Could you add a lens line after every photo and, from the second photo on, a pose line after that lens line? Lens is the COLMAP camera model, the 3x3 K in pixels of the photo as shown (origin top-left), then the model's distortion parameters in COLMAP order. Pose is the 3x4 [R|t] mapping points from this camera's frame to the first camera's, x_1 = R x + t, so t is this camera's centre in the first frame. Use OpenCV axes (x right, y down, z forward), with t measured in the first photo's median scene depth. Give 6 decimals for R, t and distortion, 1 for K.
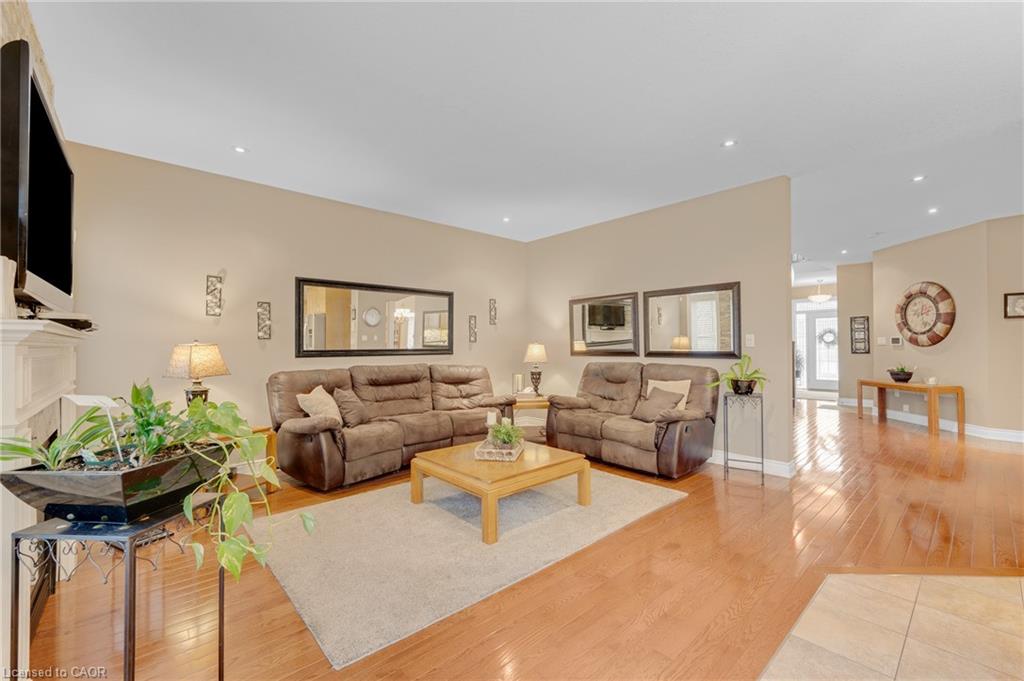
lens RADIAL K [[424.1, 0, 515.3], [0, 424.1, 340.2], [0, 0, 1]] dist [0.000353, -0.000025]
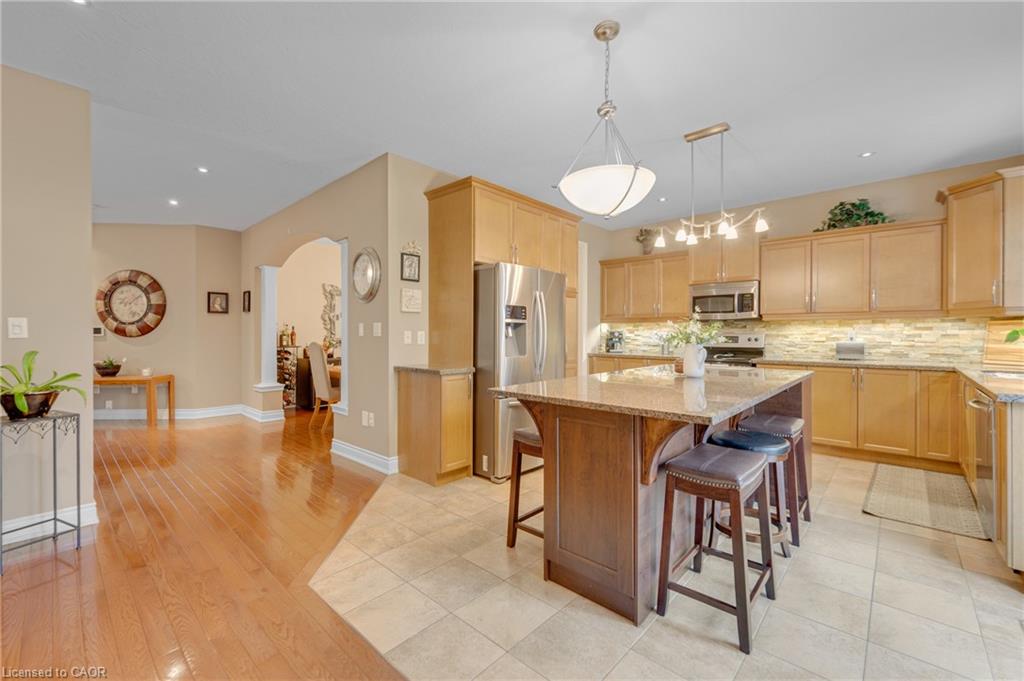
lens RADIAL K [[424.1, 0, 515.6], [0, 424.1, 338.8], [0, 0, 1]] dist [0.000353, -0.000025]
pose [[-0.100486, -0.005694, 0.994922, -0.083230], [-0.014881, 0.999880, 0.004220, 0.001409], [-0.994827, -0.014381, -0.100559, 0.237466]]
